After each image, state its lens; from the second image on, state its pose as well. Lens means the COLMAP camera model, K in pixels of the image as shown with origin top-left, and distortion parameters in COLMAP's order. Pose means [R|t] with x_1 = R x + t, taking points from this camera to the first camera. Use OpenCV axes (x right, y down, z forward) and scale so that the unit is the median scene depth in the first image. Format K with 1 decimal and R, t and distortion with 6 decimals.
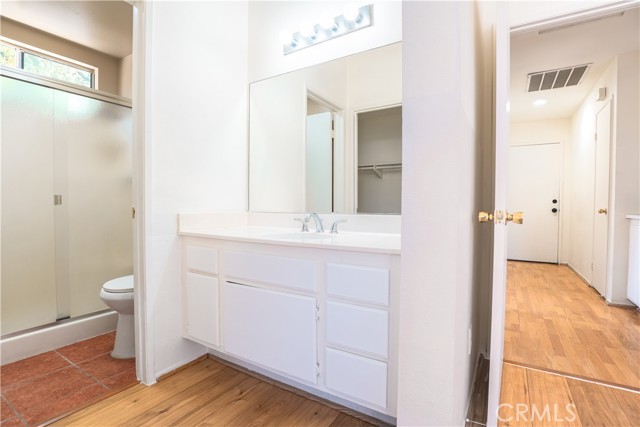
lens RADIAL K [[309.0, 0, 318.7], [0, 309.0, 214.2], [0, 0, 1]] dist [-0.042395, 0.008260]
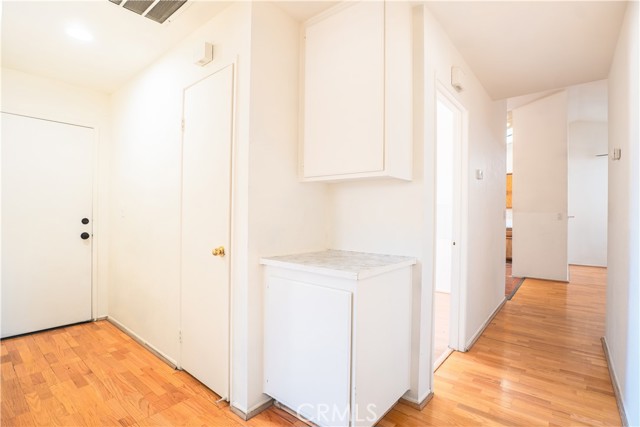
lens RADIAL K [[309.0, 0, 318.4], [0, 309.0, 215.8], [0, 0, 1]] dist [-0.042395, 0.008260]
pose [[0.138483, -0.004542, 0.990354, 0.258055], [0.014242, 0.999895, 0.002595, -0.051909], [-0.990262, 0.013745, 0.138534, 0.479521]]
